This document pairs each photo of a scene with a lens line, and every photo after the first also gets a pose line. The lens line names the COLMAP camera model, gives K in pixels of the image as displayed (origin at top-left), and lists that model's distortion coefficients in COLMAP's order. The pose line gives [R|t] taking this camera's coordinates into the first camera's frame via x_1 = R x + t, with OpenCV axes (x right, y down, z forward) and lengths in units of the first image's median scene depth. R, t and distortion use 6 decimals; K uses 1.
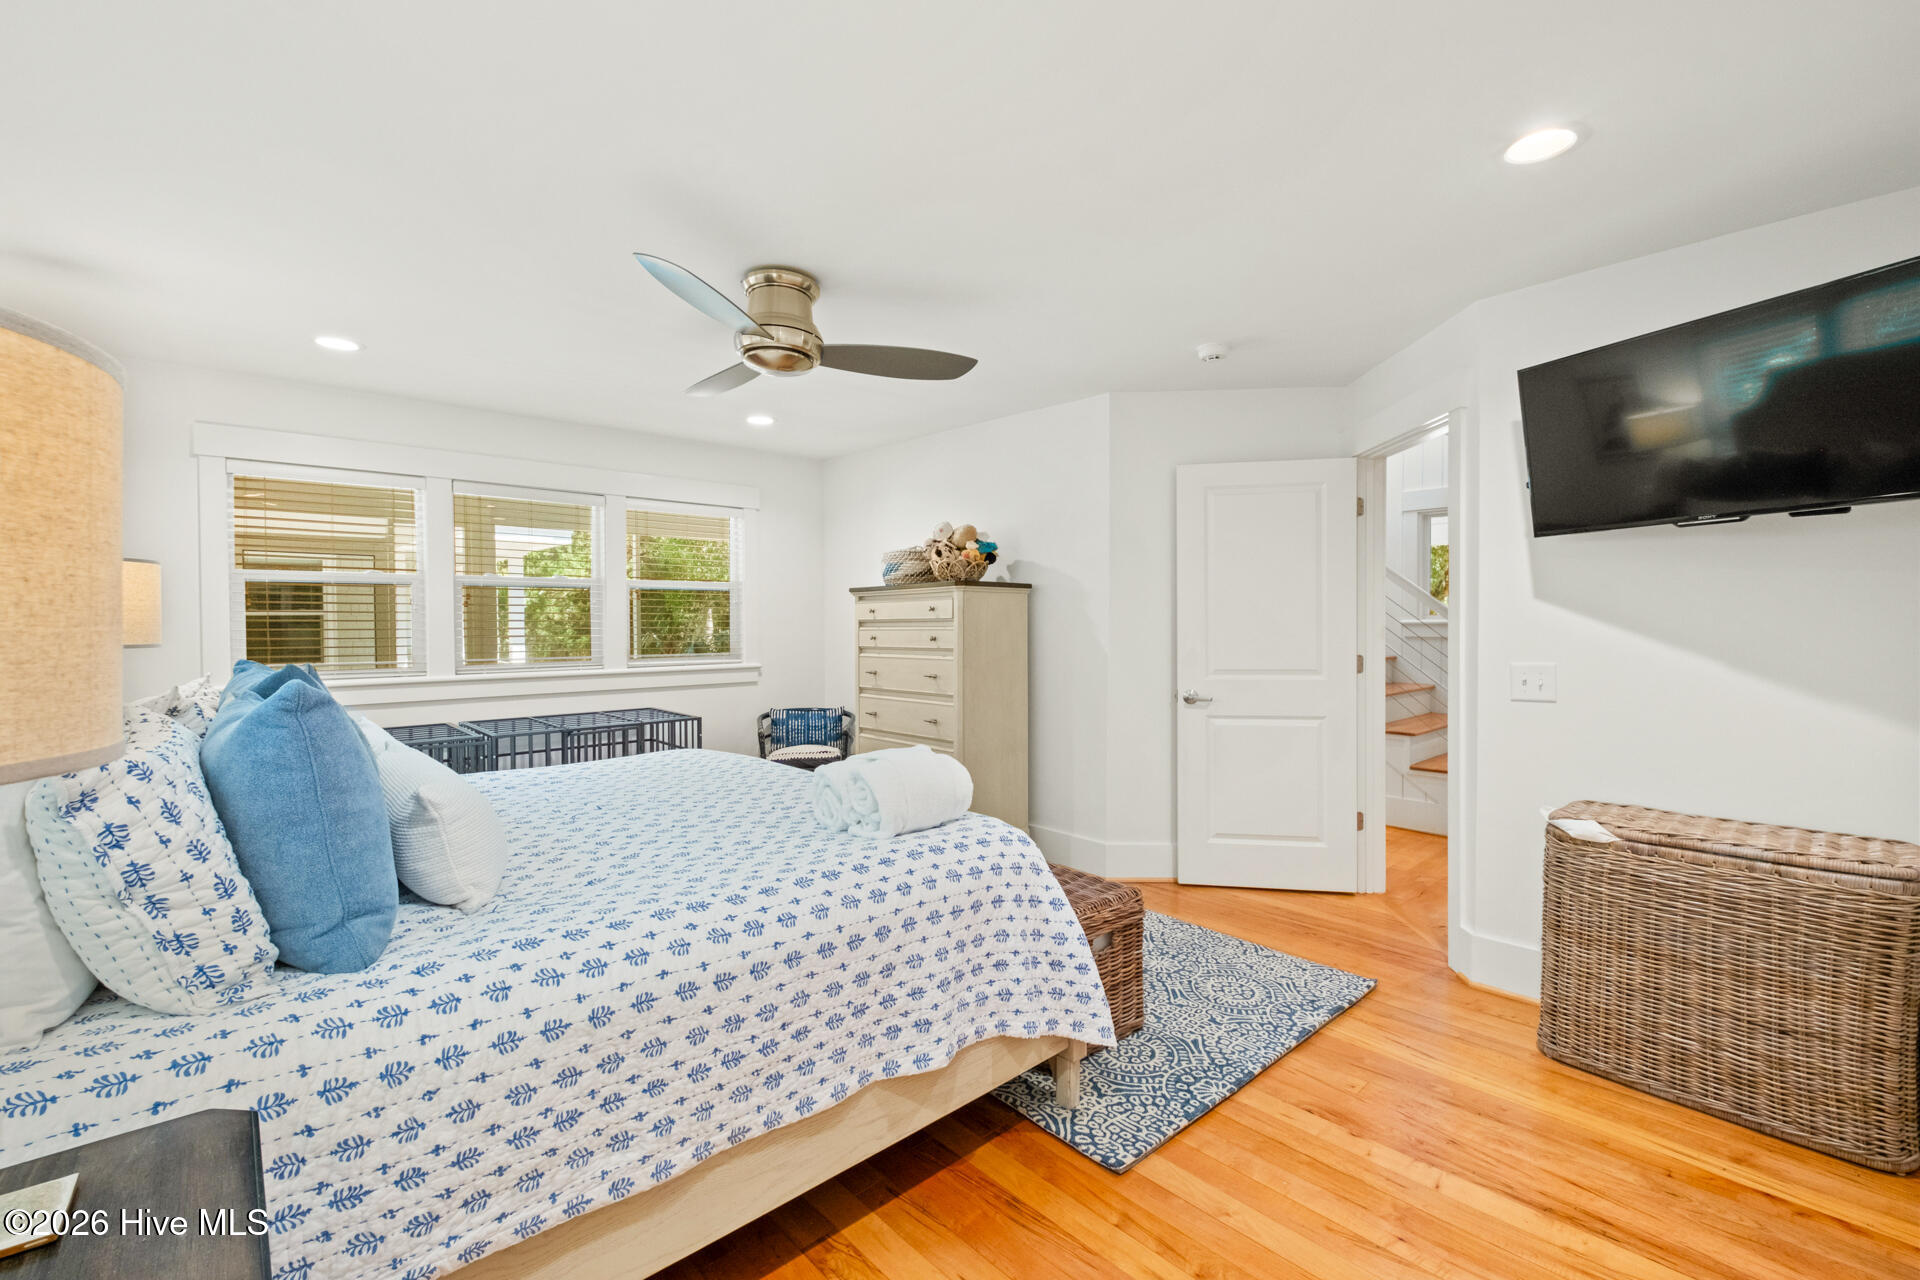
lens RADIAL K [[827.7, 0, 957.5], [0, 827.7, 635.1], [0, 0, 1]] dist [0.002893, 0.000031]
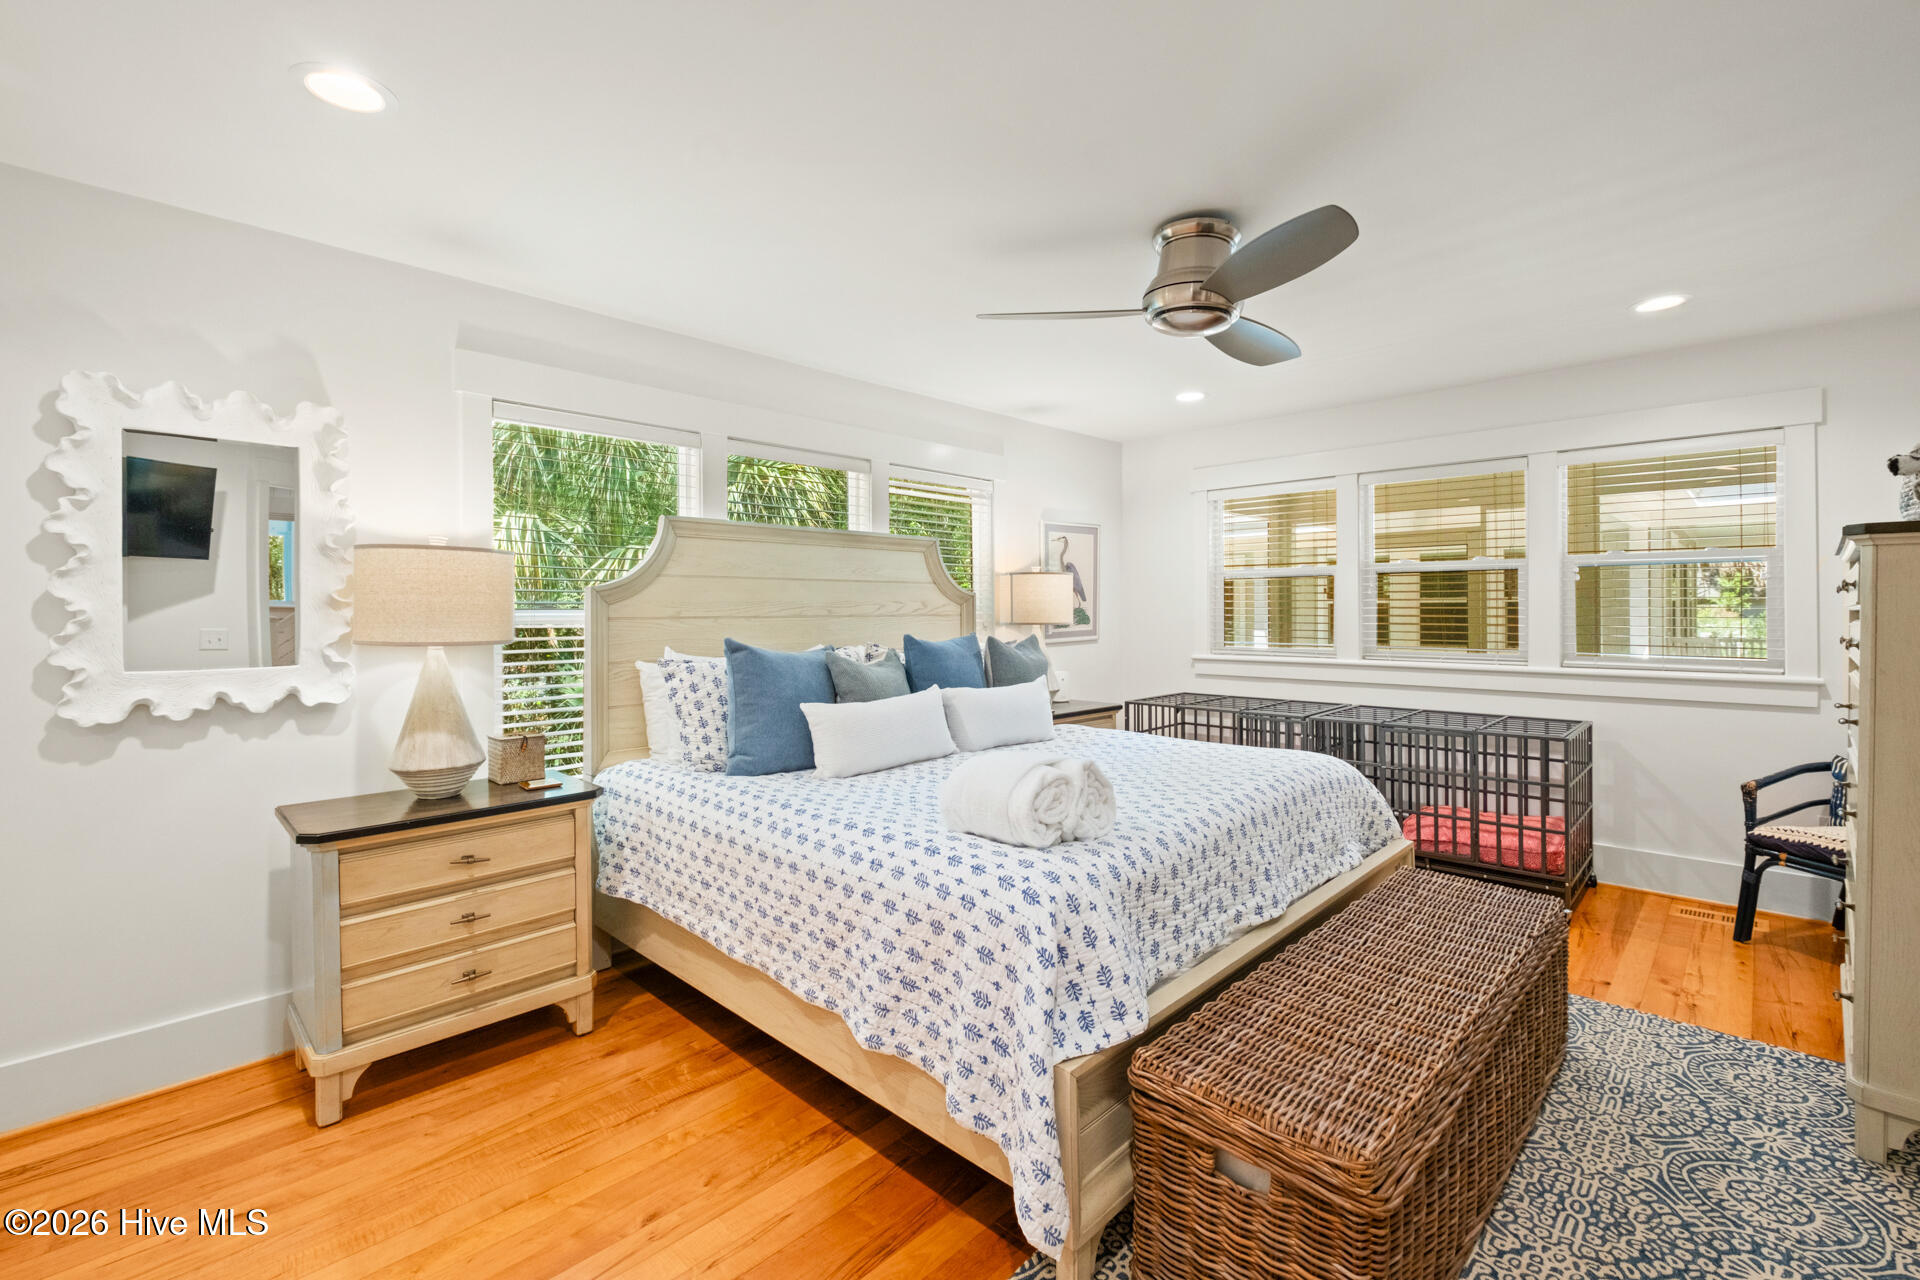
lens RADIAL K [[827.7, 0, 958.2], [0, 827.7, 622.5], [0, 0, 1]] dist [0.002893, 0.000031]
pose [[0.060483, 0.017785, -0.998011, 0.394194], [-0.014977, 0.999745, 0.016908, -0.008327], [0.998057, 0.013925, 0.060734, 0.413512]]
